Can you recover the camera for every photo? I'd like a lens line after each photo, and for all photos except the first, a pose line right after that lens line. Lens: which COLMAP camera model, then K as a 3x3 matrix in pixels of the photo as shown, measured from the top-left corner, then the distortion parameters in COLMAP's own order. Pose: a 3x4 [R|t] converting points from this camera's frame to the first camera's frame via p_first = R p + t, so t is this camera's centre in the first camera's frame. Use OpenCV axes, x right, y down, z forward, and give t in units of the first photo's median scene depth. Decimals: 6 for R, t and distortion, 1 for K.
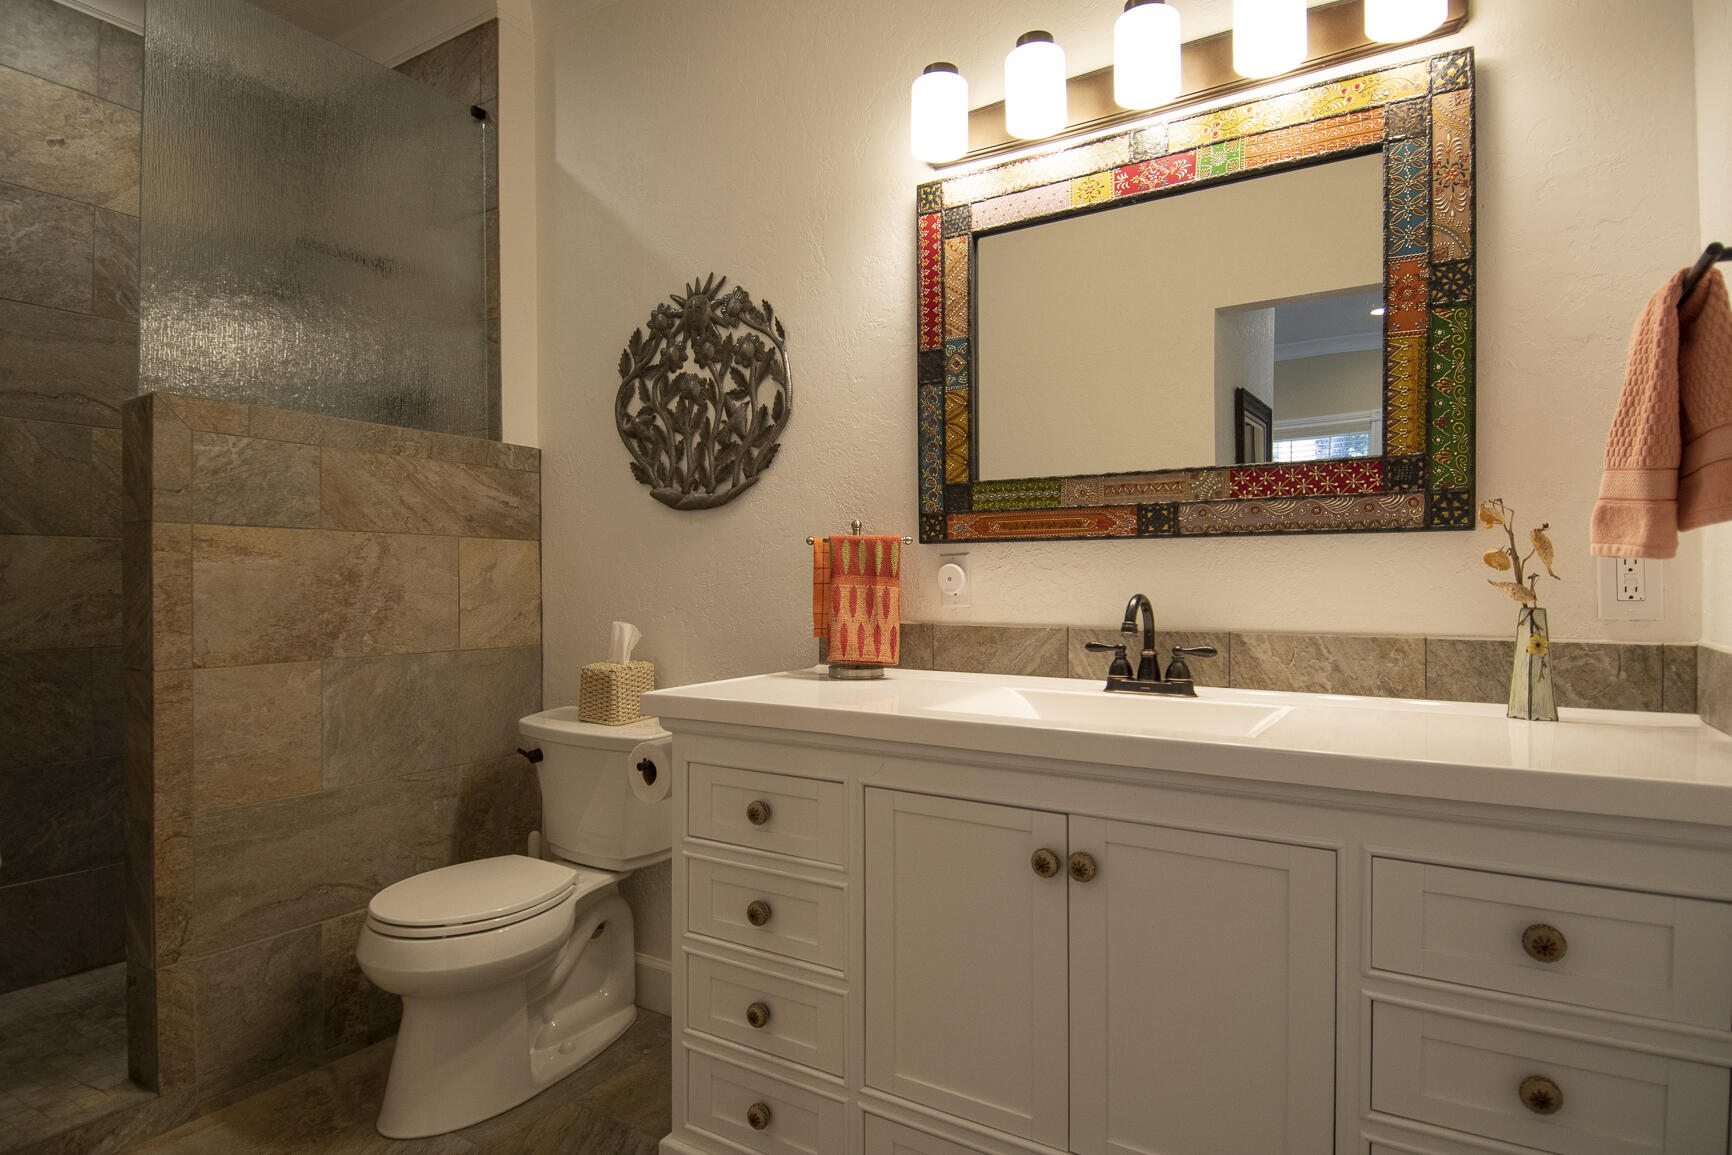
lens RADIAL K [[893.2, 0, 861.3], [0, 893.2, 589.0], [0, 0, 1]] dist [0.012093, -0.012498]
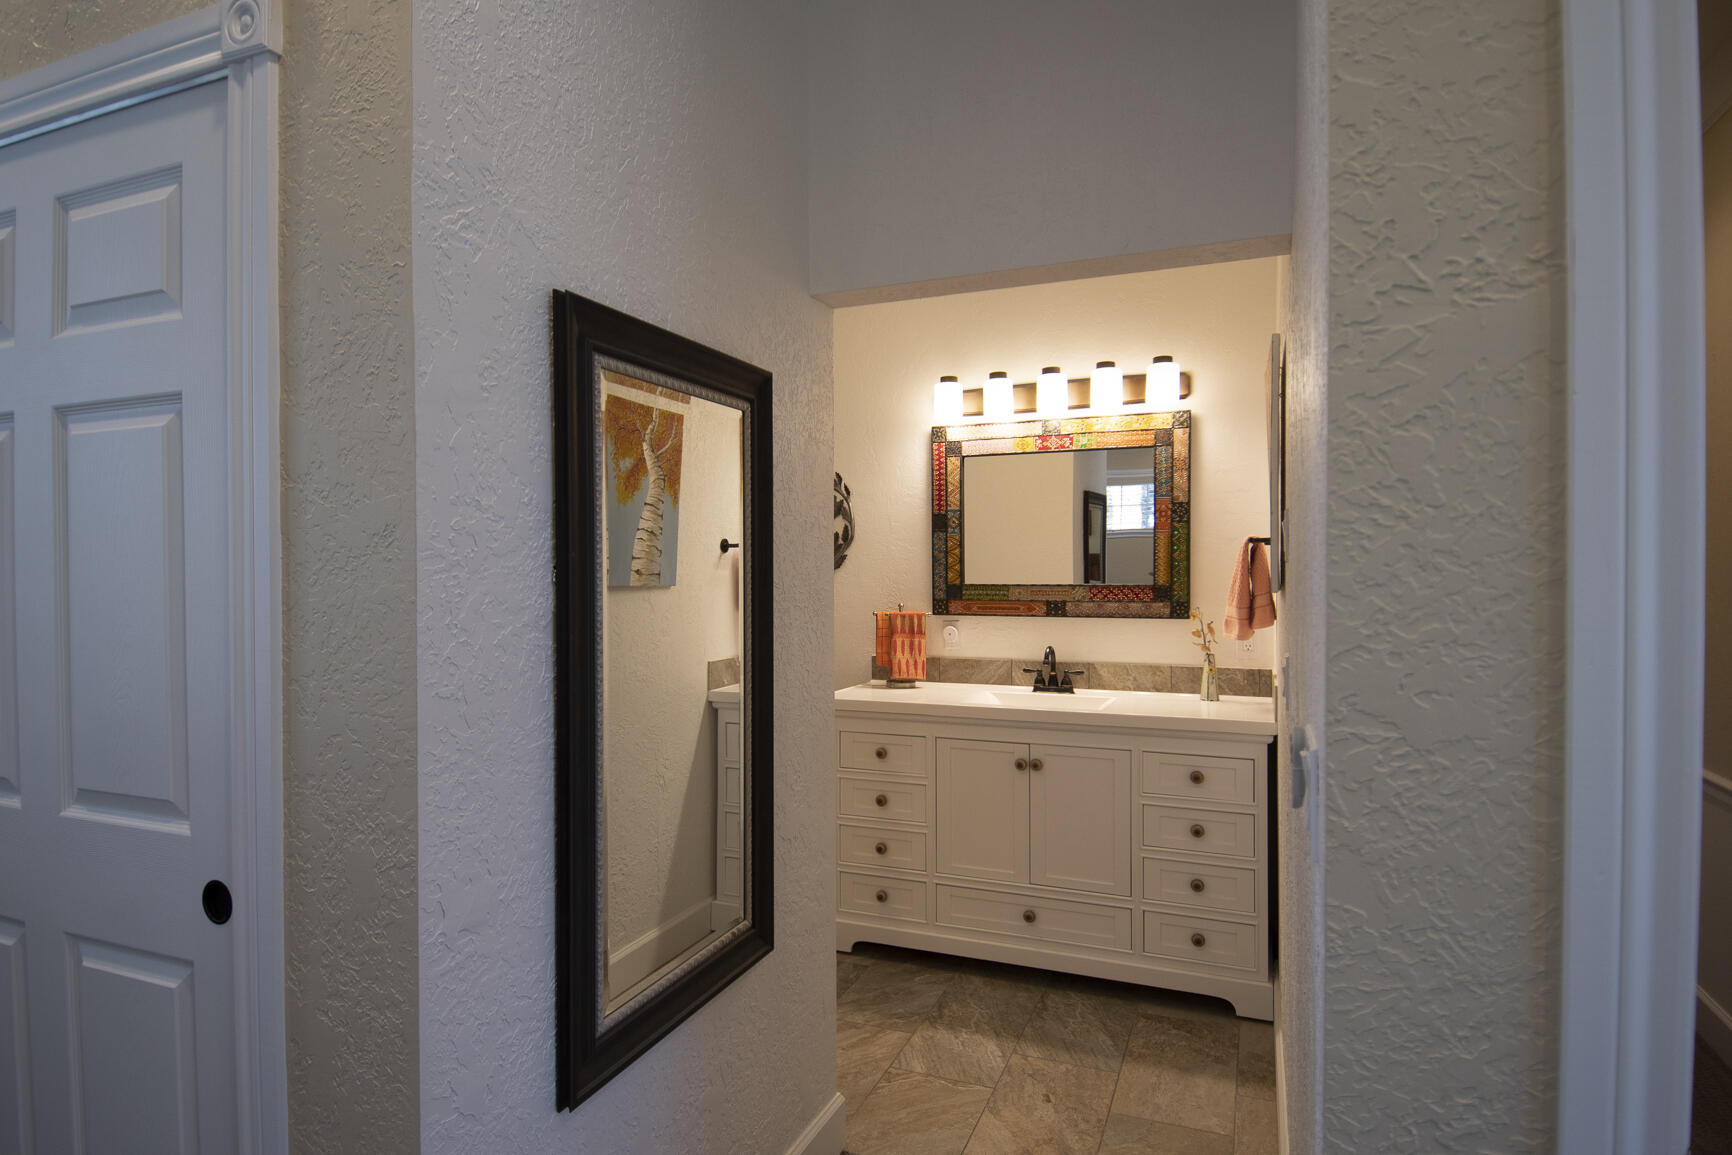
lens RADIAL K [[969.1, 0, 859.1], [0, 969.1, 572.2], [0, 0, 1]] dist [0.012547, -0.020773]
pose [[0.983455, -0.000269, 0.181153, -0.531770], [0.000342, 1.000000, -0.000372, -0.162877], [-0.181152, 0.000428, 0.983455, -1.143171]]
